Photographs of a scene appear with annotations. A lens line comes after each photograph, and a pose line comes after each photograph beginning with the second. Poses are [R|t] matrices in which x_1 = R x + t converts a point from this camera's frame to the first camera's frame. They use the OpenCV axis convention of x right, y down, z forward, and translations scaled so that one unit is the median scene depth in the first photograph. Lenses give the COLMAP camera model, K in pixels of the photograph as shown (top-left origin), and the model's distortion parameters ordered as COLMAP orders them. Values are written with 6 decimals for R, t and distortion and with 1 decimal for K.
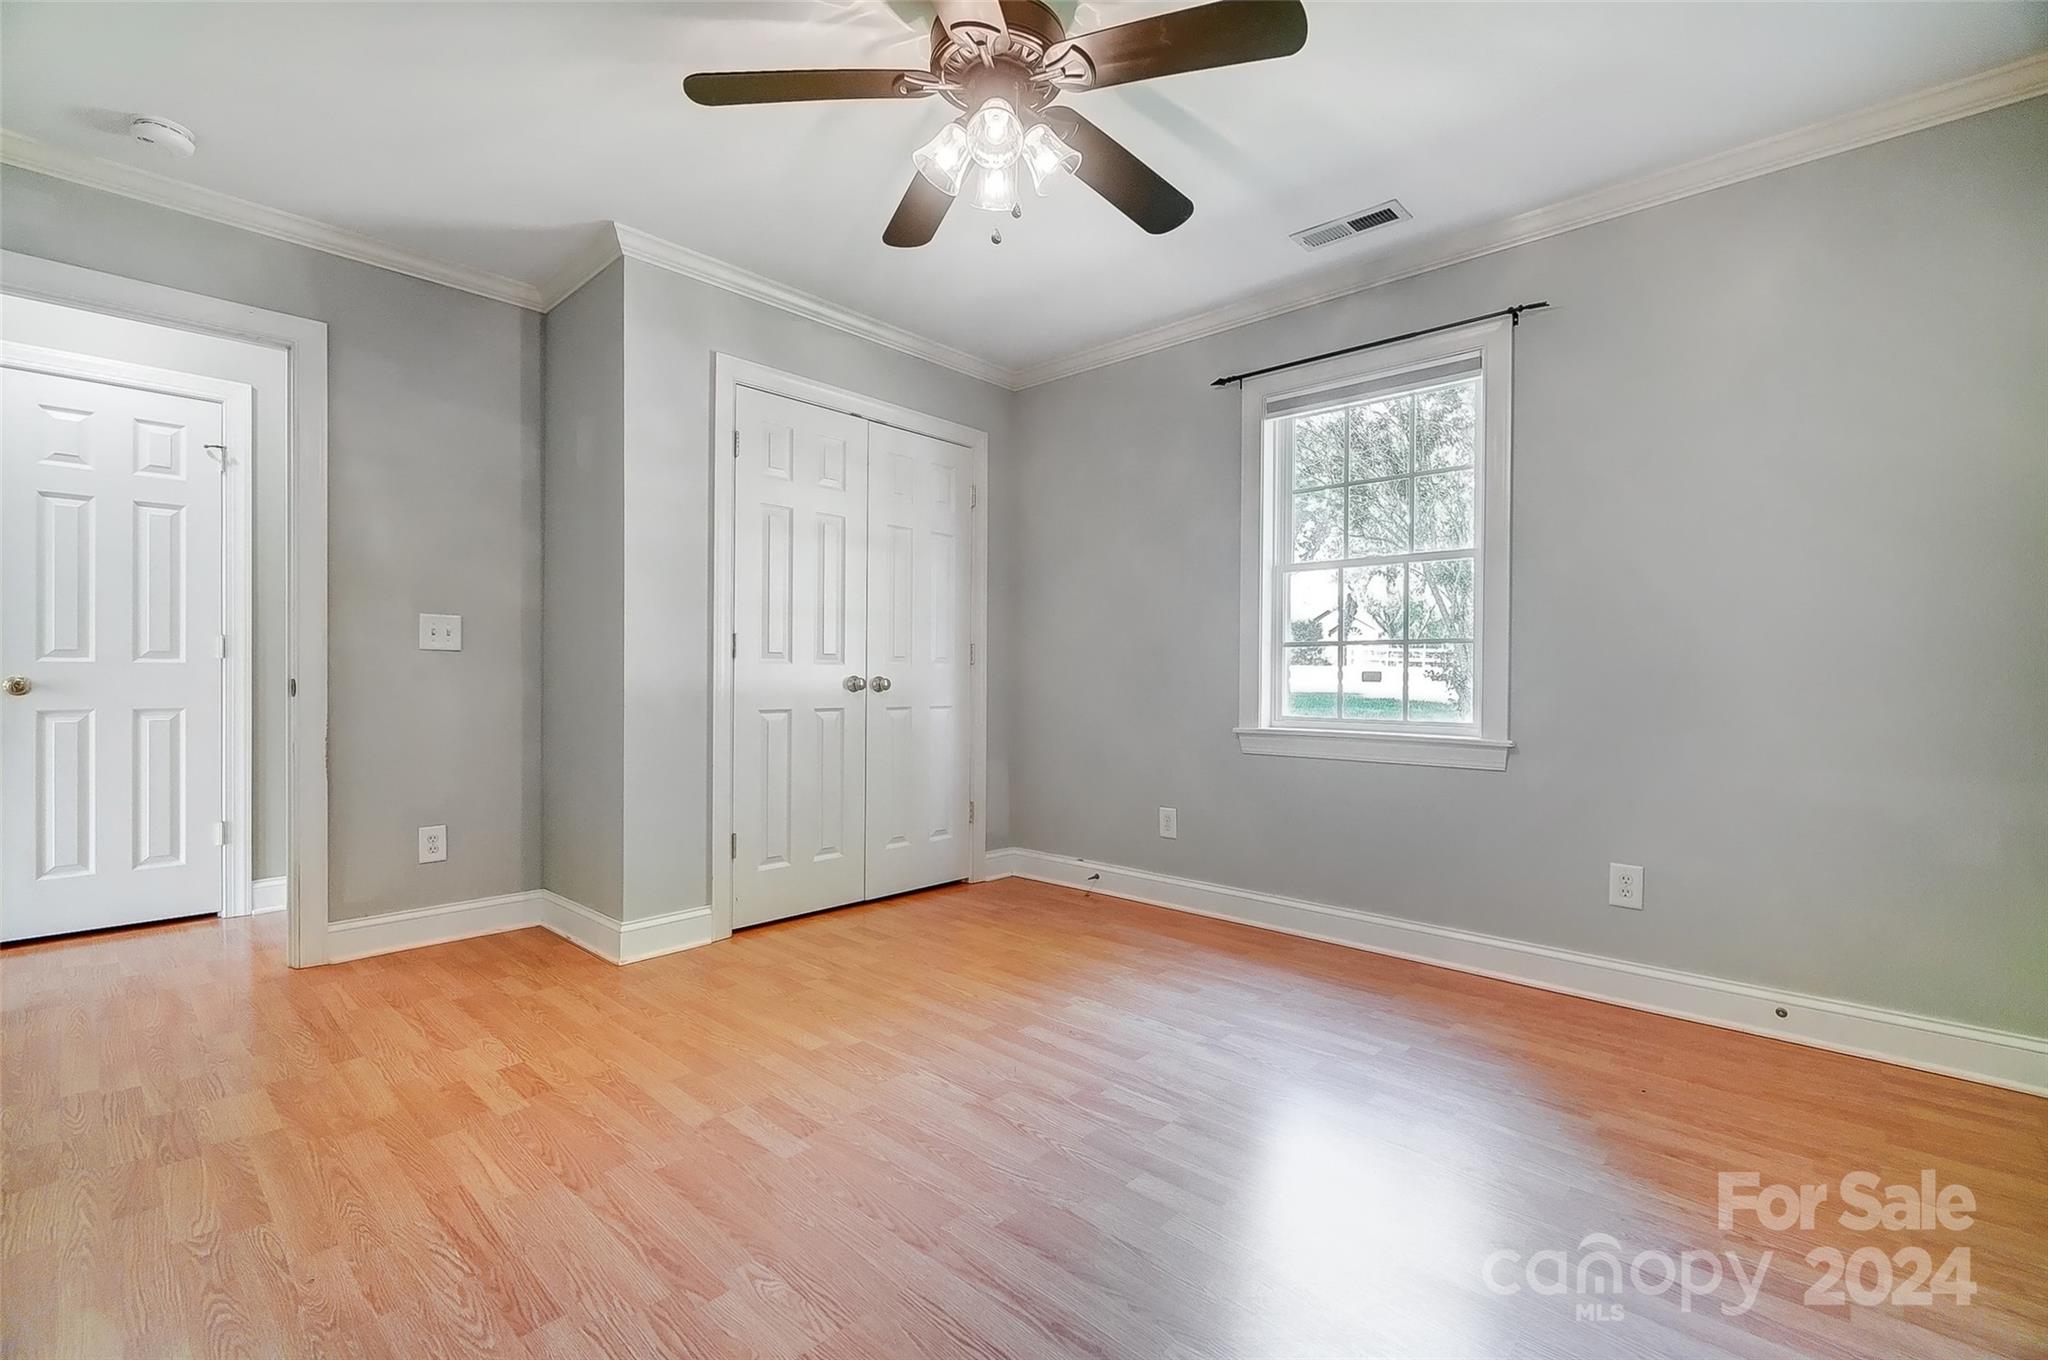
lens RADIAL K [[893.8, 0, 1030.2], [0, 893.8, 681.6], [0, 0, 1]] dist [-0.011451, -0.000022]
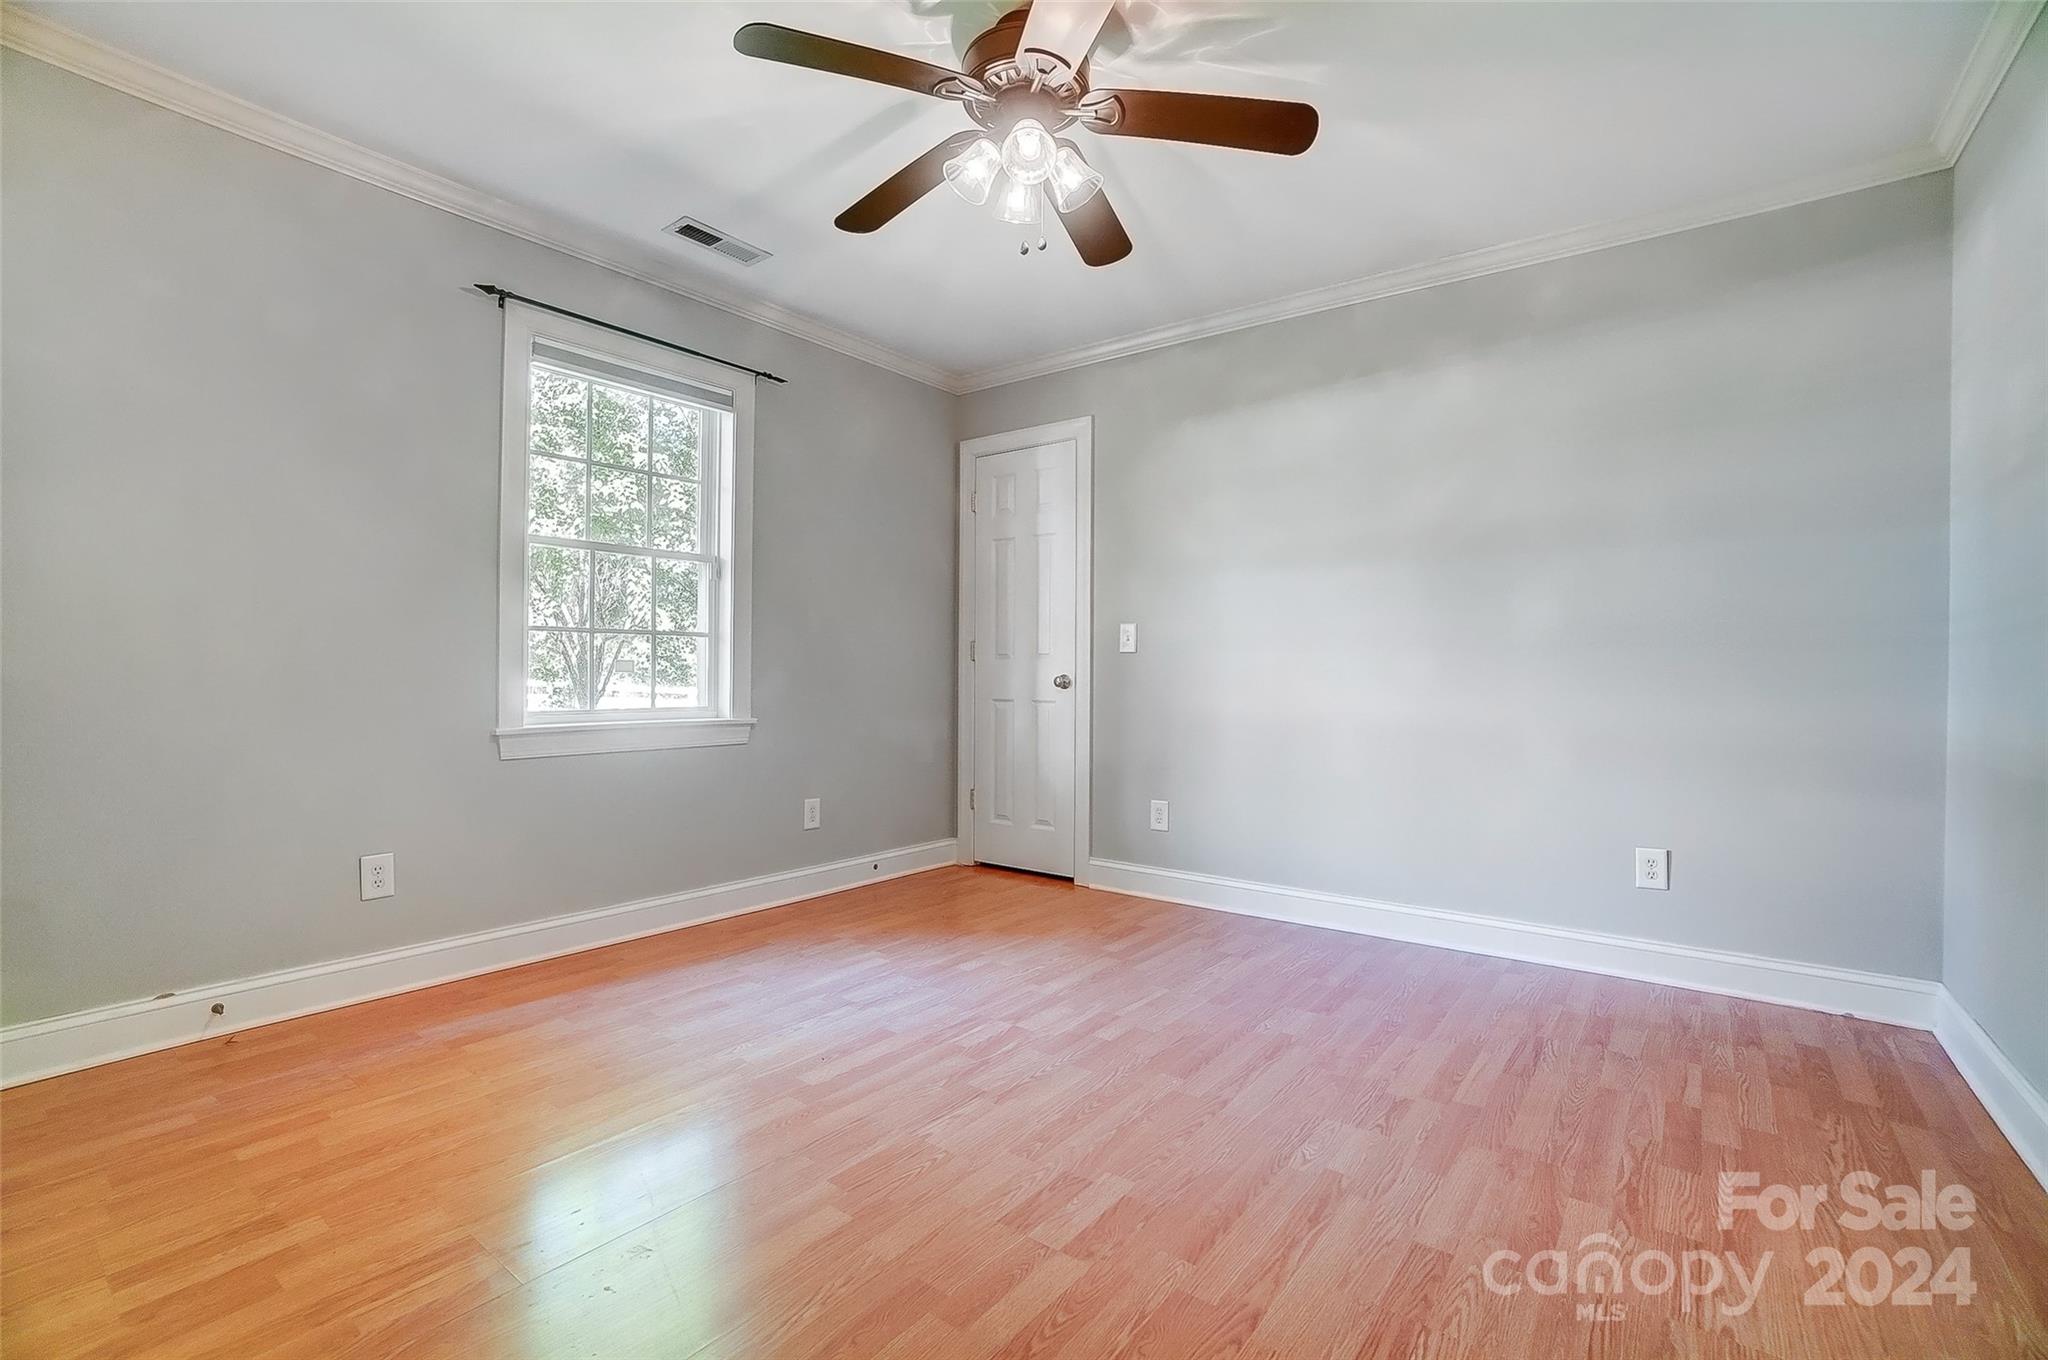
lens RADIAL K [[913.0, 0, 1004.7], [0, 913.0, 678.3], [0, 0, 1]] dist [-0.056859, 0.023077]
pose [[-0.080512, -0.014675, 0.996646, -0.776857], [-0.005789, 0.999882, 0.014255, -0.010199], [-0.996737, -0.004622, -0.080588, 0.780847]]
